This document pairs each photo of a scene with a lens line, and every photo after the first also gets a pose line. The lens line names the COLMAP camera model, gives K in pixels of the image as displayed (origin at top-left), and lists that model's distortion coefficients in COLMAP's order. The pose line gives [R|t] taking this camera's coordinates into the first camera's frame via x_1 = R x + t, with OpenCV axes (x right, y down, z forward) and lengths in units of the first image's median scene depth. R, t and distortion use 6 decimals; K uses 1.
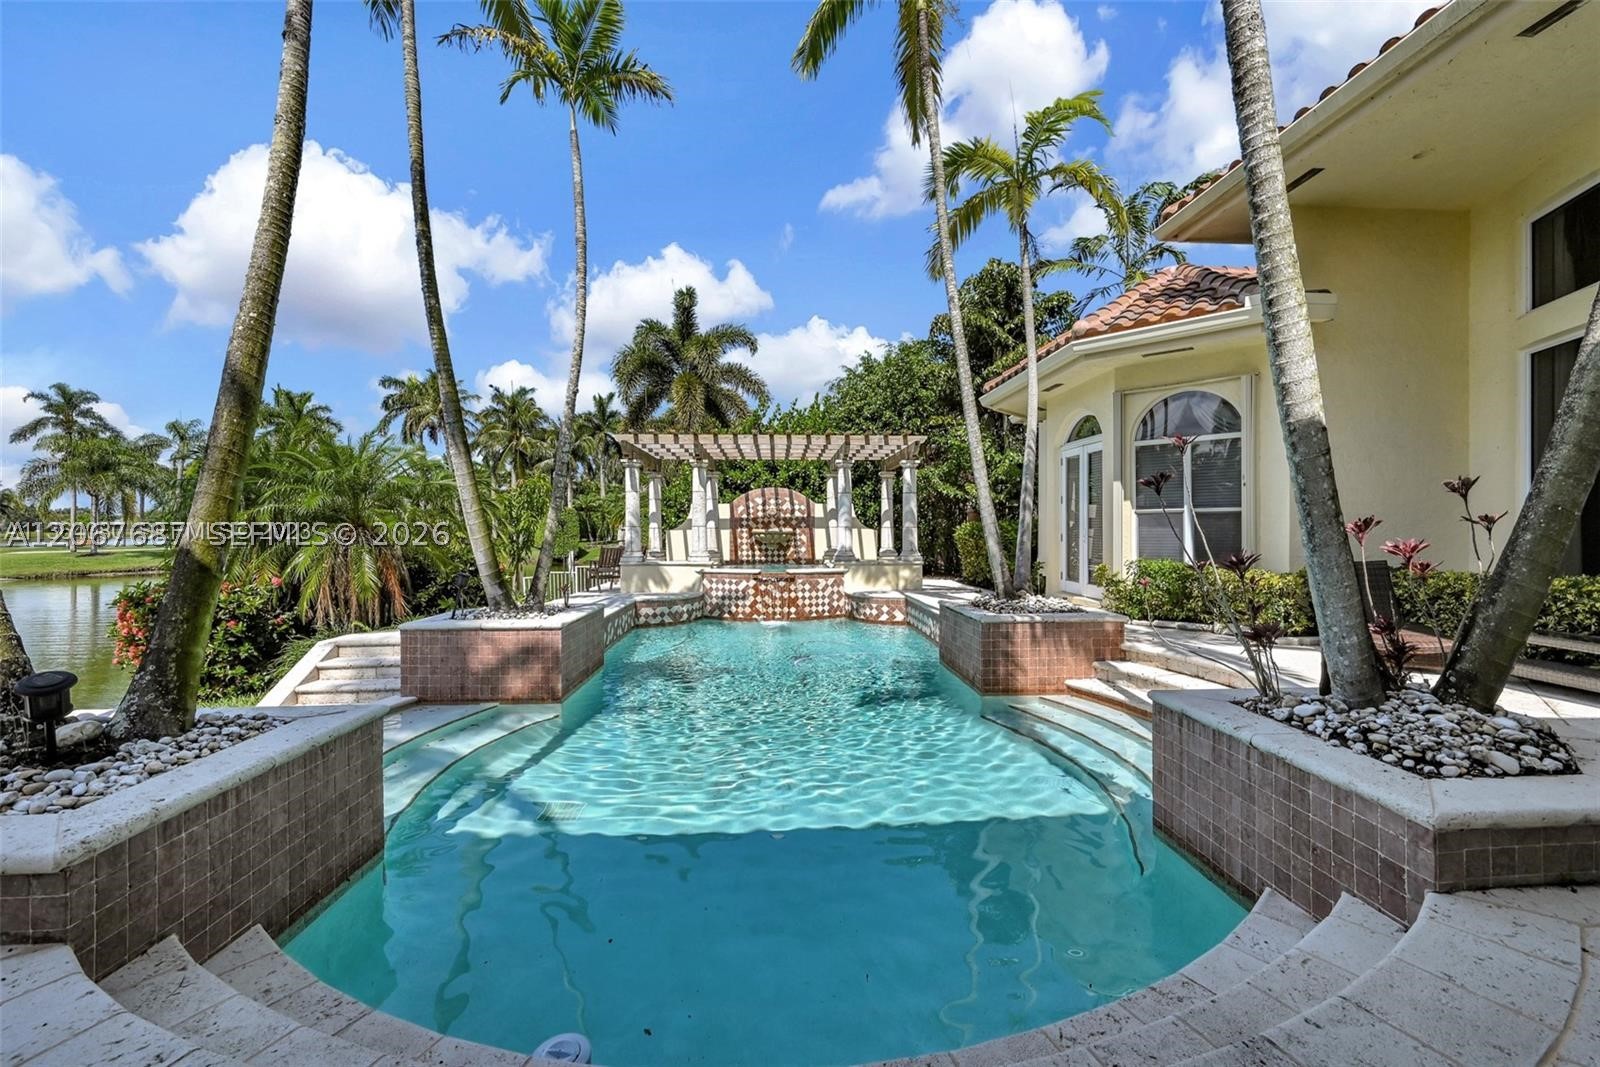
lens RADIAL K [[631.3, 0, 809.0], [0, 631.3, 522.9], [0, 0, 1]] dist [-0.001099, 0.000023]
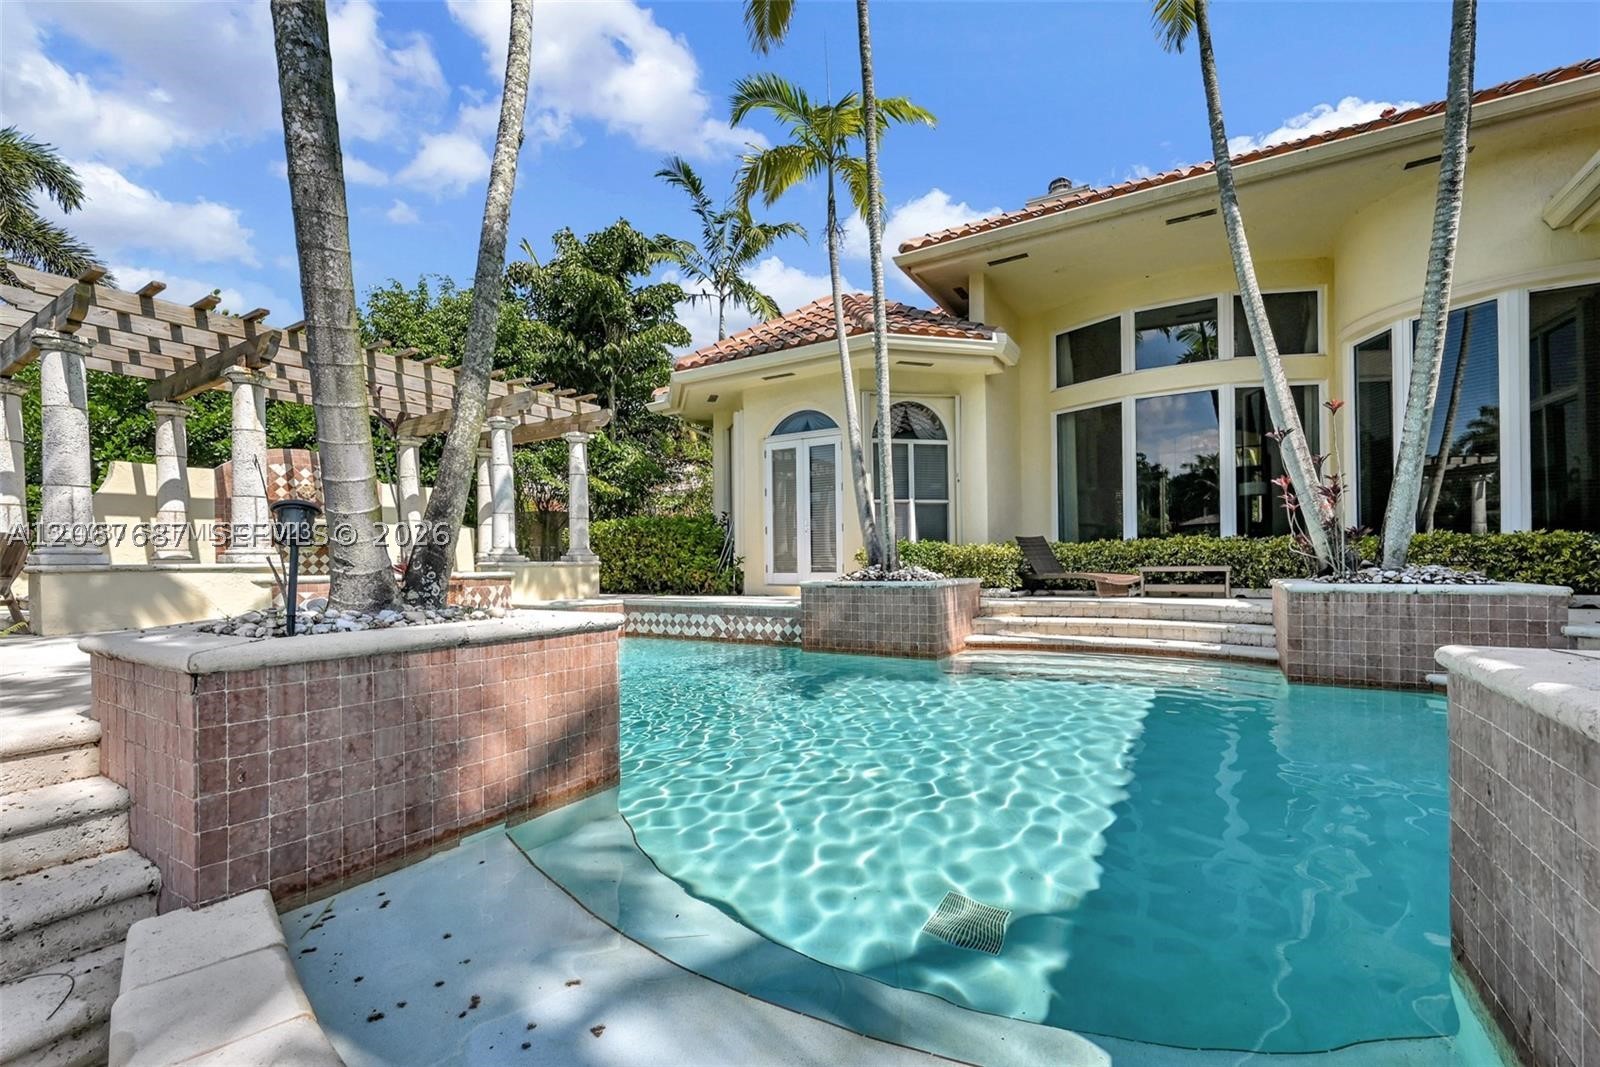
lens RADIAL K [[668.0, 0, 814.4], [0, 668.0, 554.7], [0, 0, 1]] dist [-0.002475, -0.000102]
pose [[0.568173, 0.001725, 0.822907, -0.382420], [0.004835, 0.999974, -0.005435, 0.061760], [-0.822895, 0.007066, 0.568150, 0.311267]]
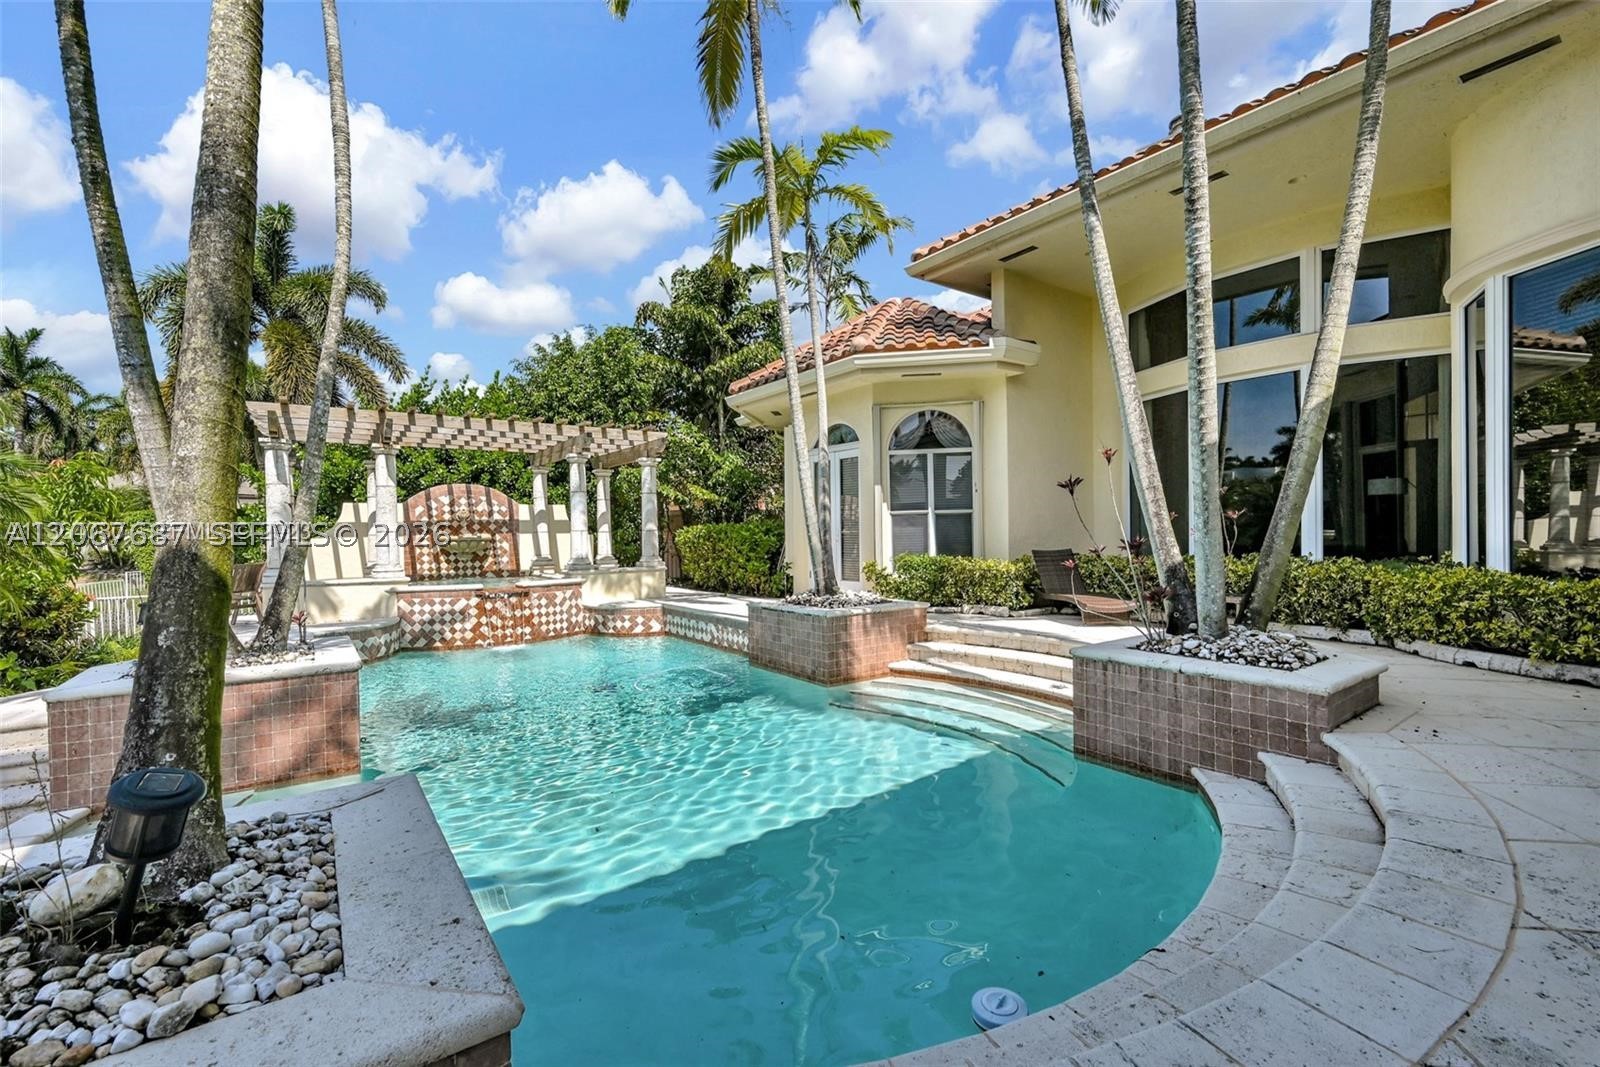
lens RADIAL K [[686.4, 0, 800.0], [0, 686.4, 533.5], [0, 0, 1]] dist [-0.000915, -0.000215]
pose [[0.847672, -0.012147, 0.530382, -0.200319], [0.009040, 0.999923, 0.008453, 0.005248], [-0.530444, -0.002371, 0.847717, 0.035343]]
